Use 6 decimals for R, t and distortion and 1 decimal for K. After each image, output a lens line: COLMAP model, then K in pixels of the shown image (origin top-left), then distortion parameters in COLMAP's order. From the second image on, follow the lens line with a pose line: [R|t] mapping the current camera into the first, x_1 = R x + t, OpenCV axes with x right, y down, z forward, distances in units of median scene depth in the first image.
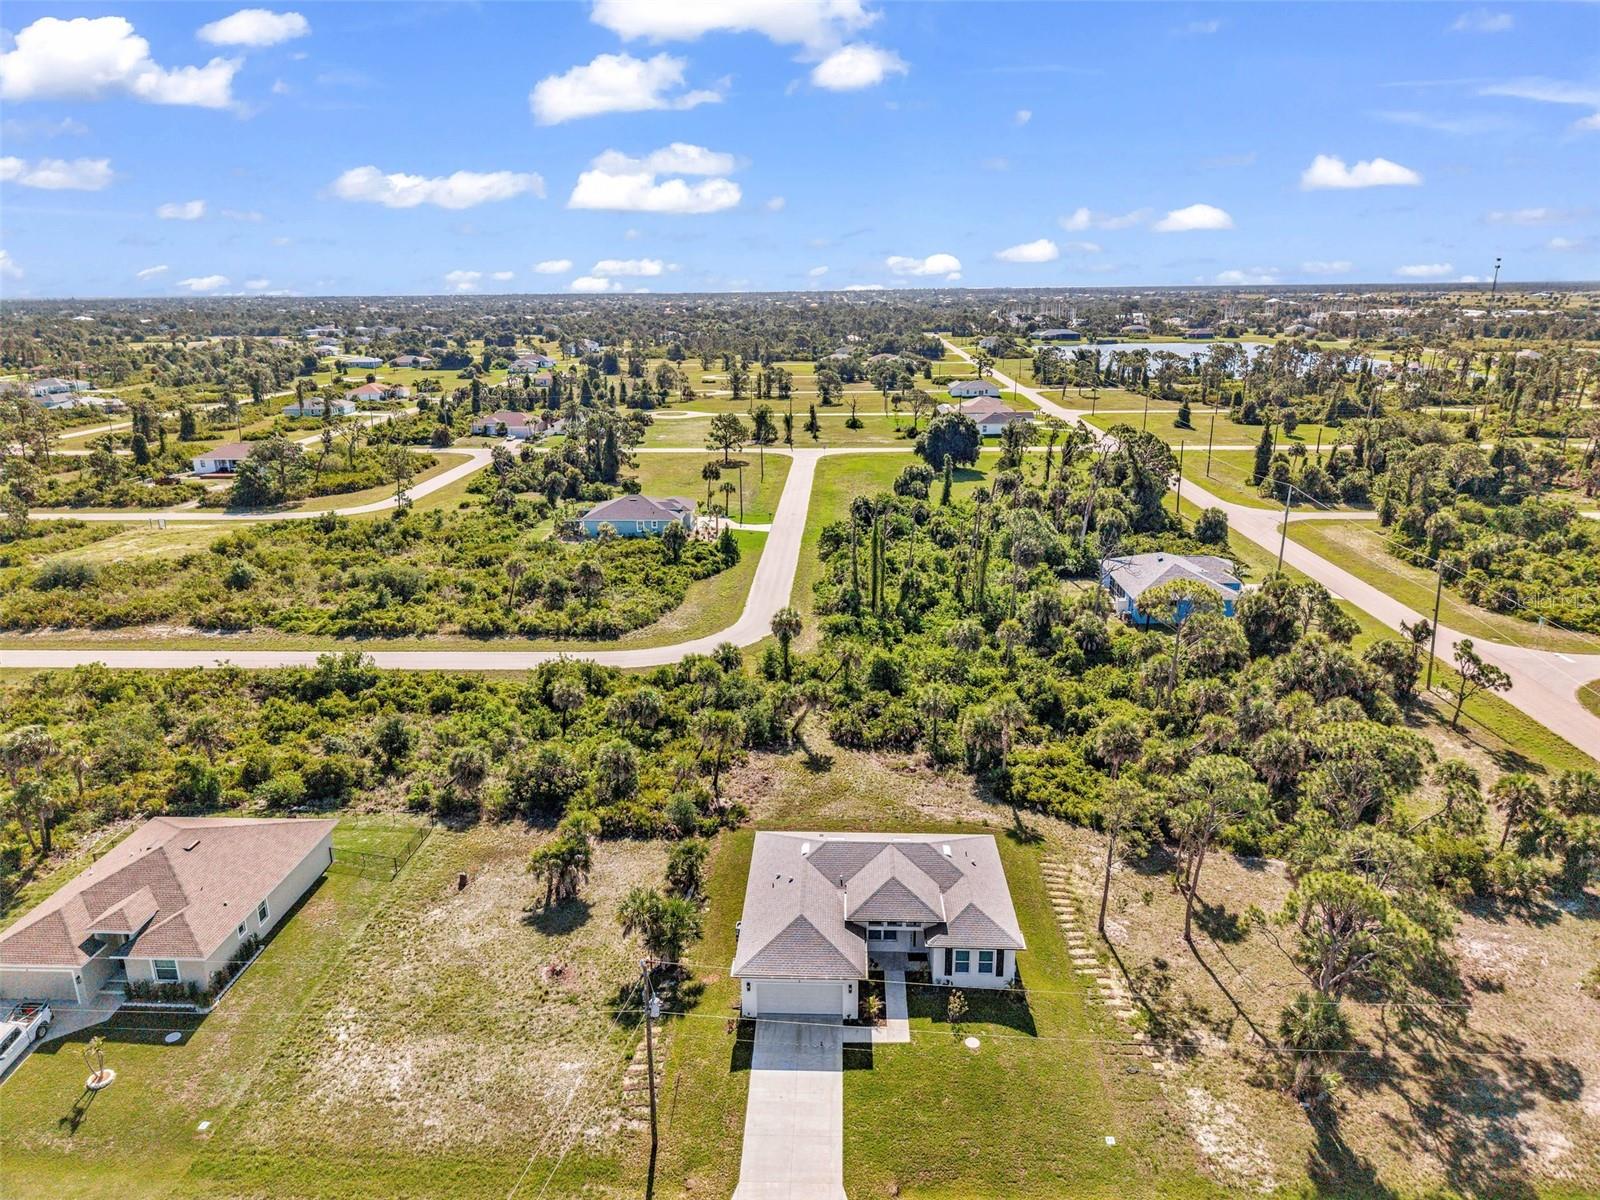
lens RADIAL K [[1067.6, 0, 799.4], [0, 1067.6, 605.6], [0, 0, 1]] dist [0.038830, -0.038915]
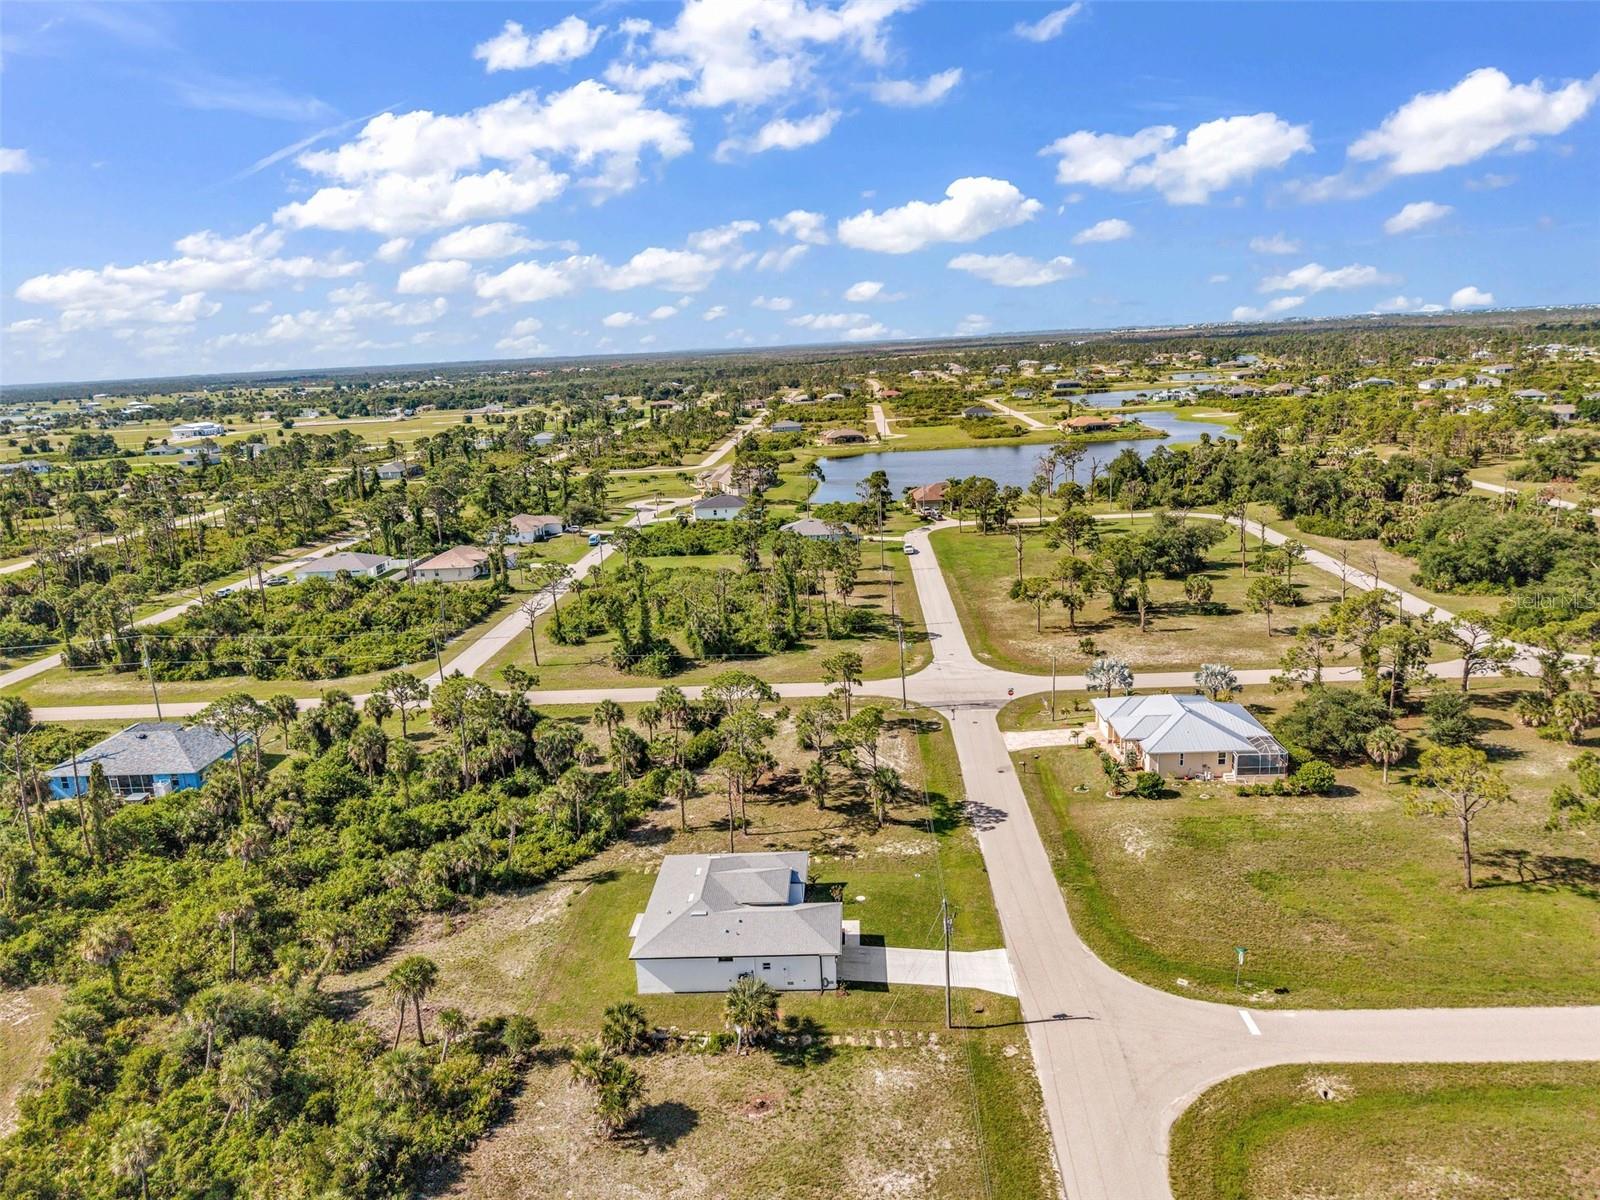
lens RADIAL K [[1067.6, 0, 798.1], [0, 1067.6, 615.2], [0, 0, 1]] dist [0.038830, -0.038915]
pose [[0.005942, -0.240132, 0.970722, -1.108487], [0.335441, 0.914972, 0.224288, -0.320849], [-0.942043, 0.324287, 0.085987, 0.690097]]
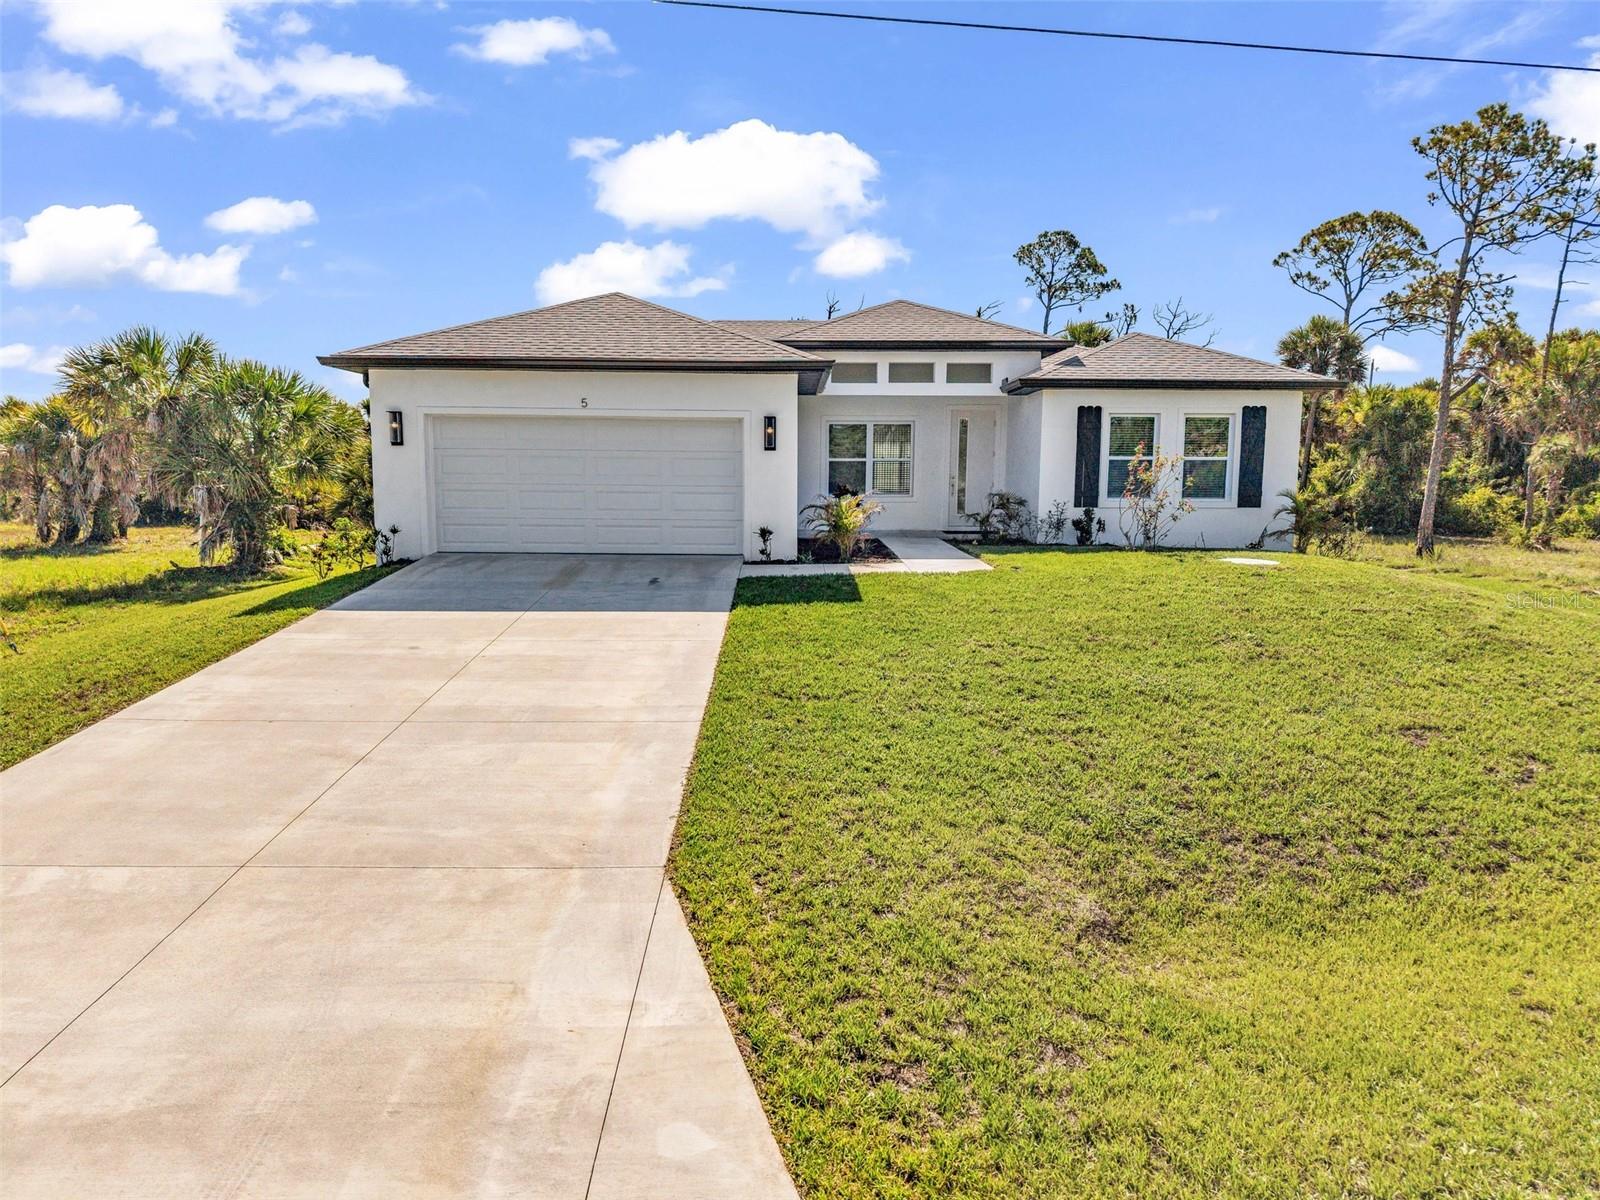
lens RADIAL K [[1067.6, 0, 799.5], [0, 1067.6, 608.5], [0, 0, 1]] dist [0.038830, -0.038915]
pose [[0.998594, 0.011038, 0.051842, 0.036008], [-0.002697, 0.987391, -0.158280, 0.389211], [-0.052935, 0.157918, 0.986032, 0.643852]]
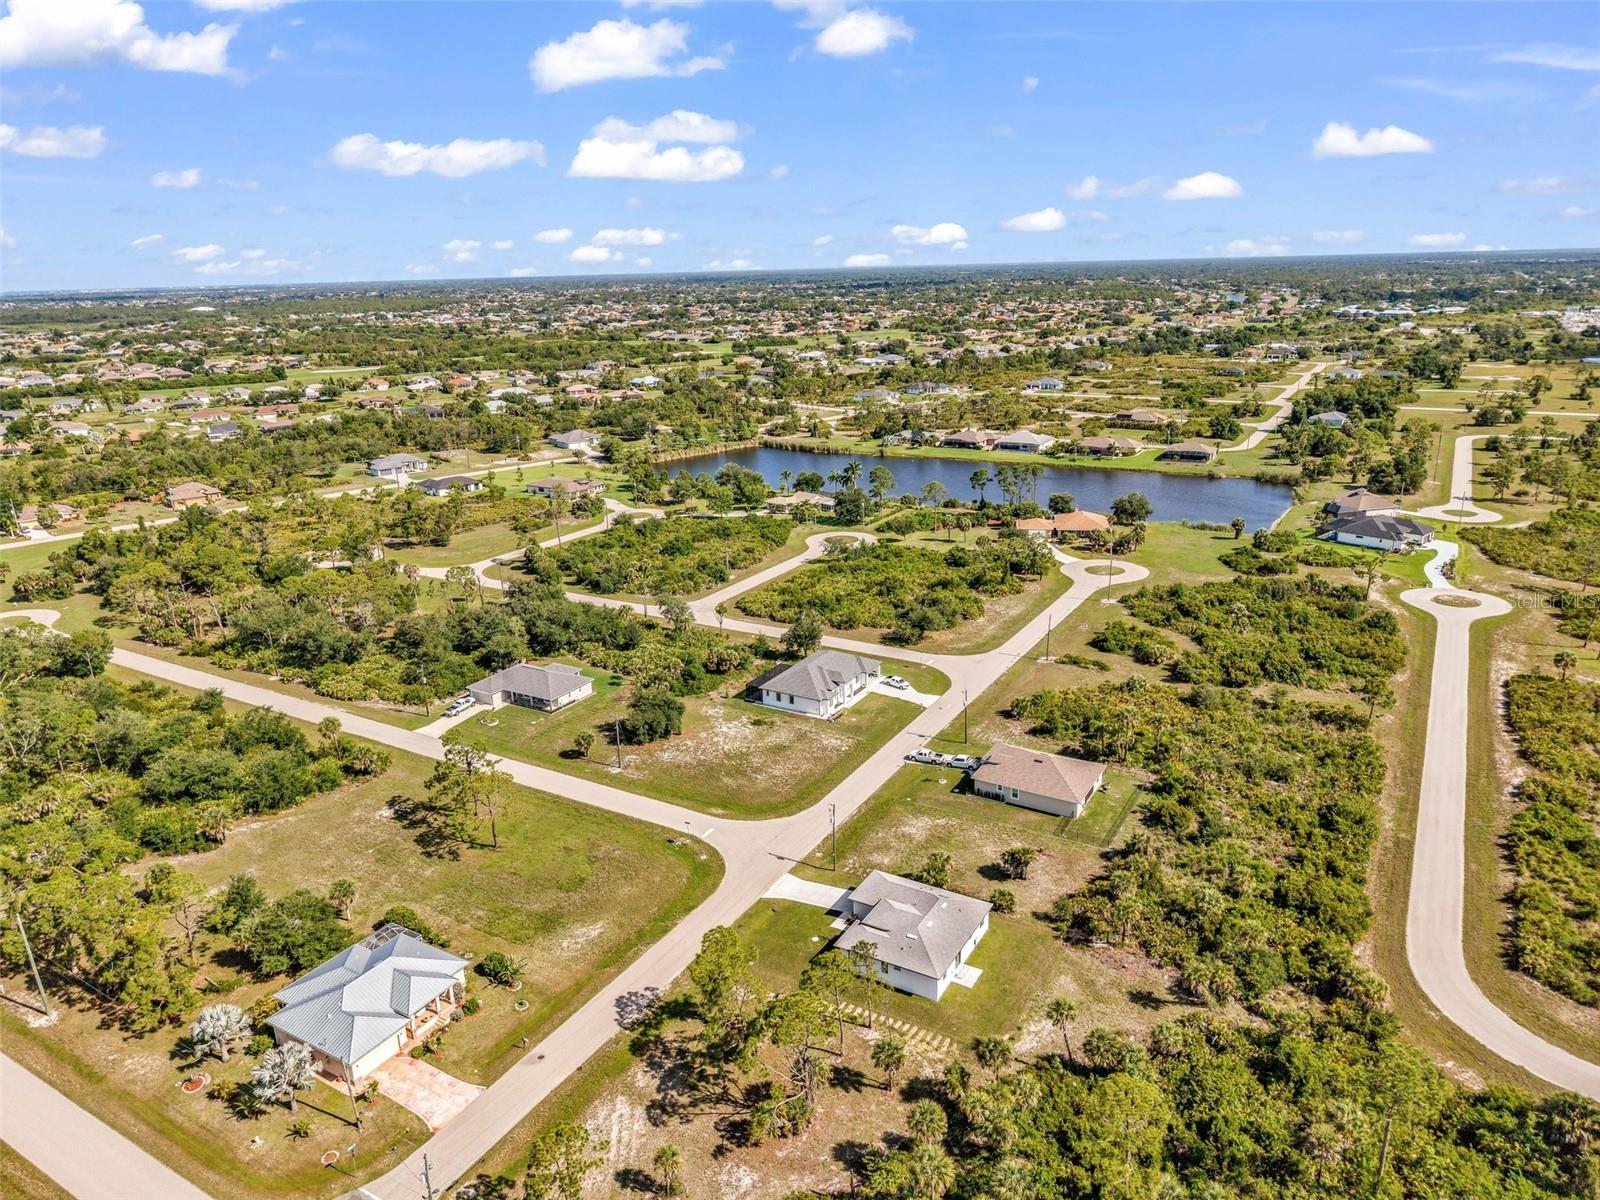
lens RADIAL K [[1067.6, 0, 798.0], [0, 1067.6, 605.3], [0, 0, 1]] dist [0.038830, -0.038915]
pose [[-0.470636, 0.289415, -0.833511, 1.565740], [-0.223529, 0.874746, 0.429947, -0.983314], [0.853543, 0.388662, -0.346994, 1.253490]]
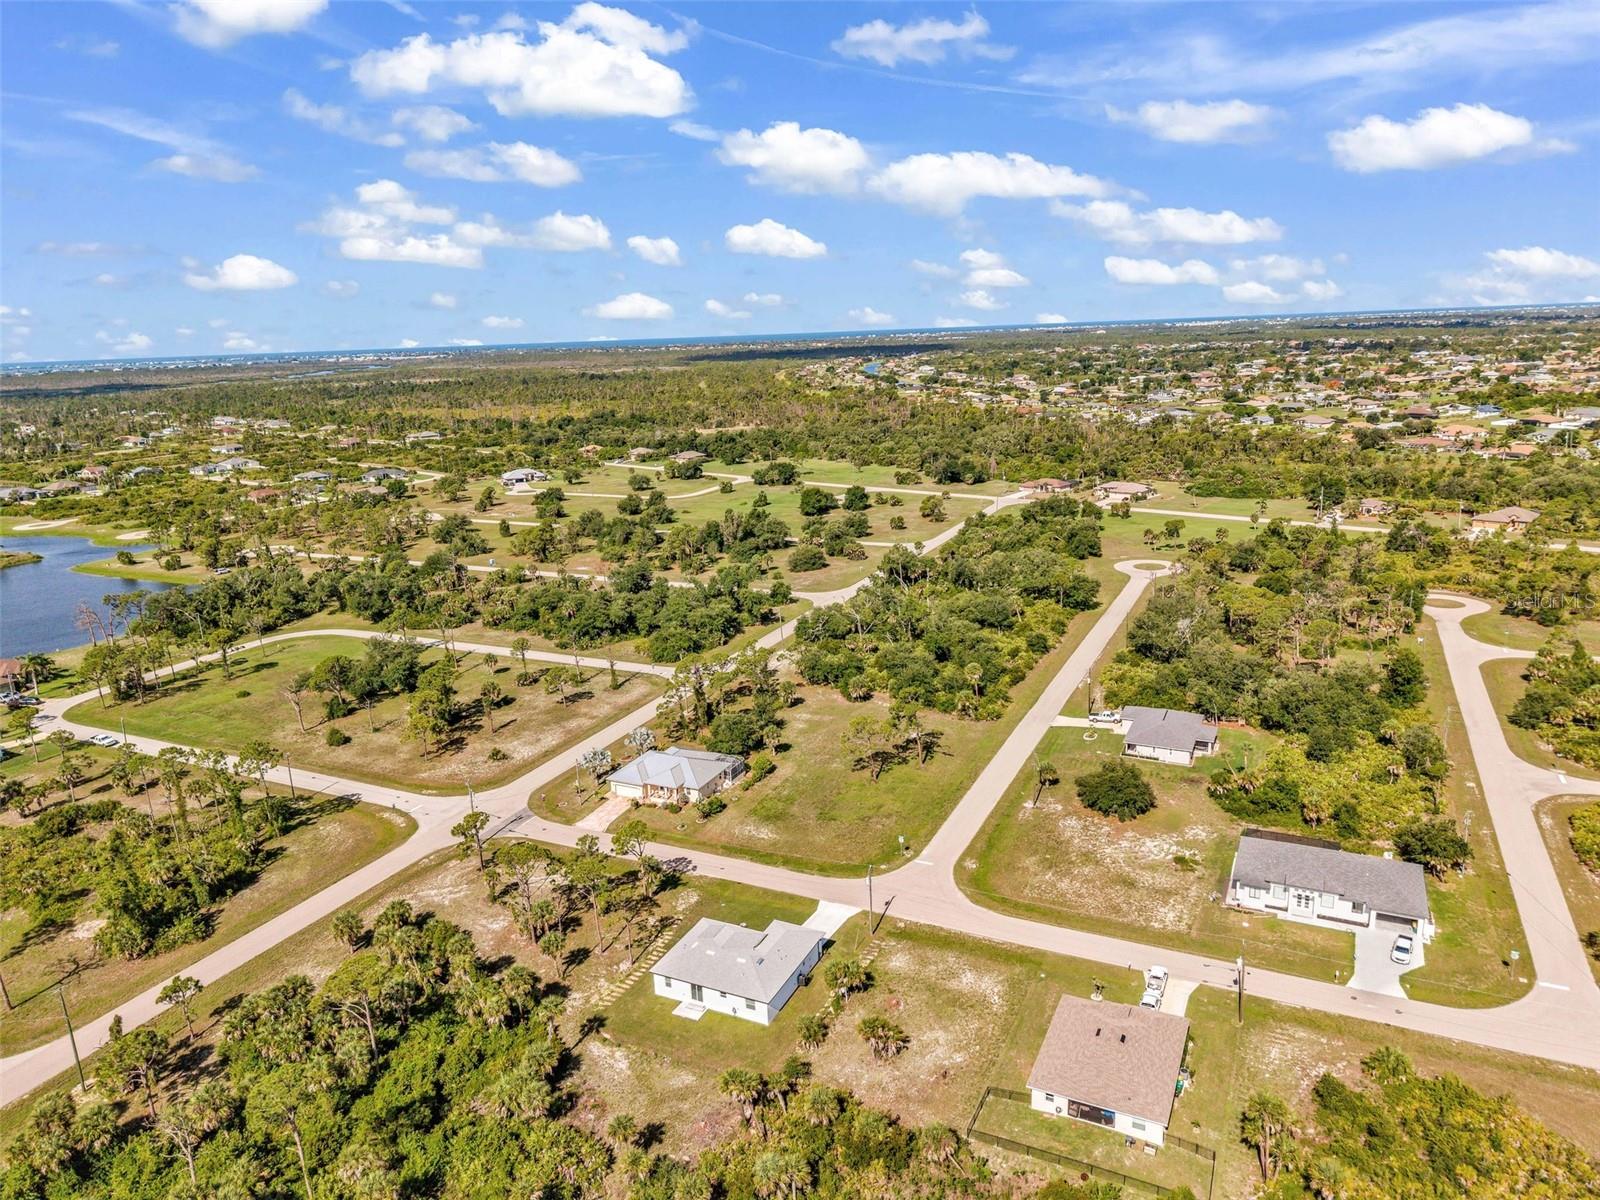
lens RADIAL K [[1067.6, 0, 801.2], [0, 1067.6, 604.1], [0, 0, 1]] dist [0.038830, -0.038915]
pose [[-0.918398, -0.057830, 0.391409, -0.765020], [0.155537, 0.856848, 0.491548, -1.227636], [-0.363804, 0.512315, -0.777933, 2.138166]]
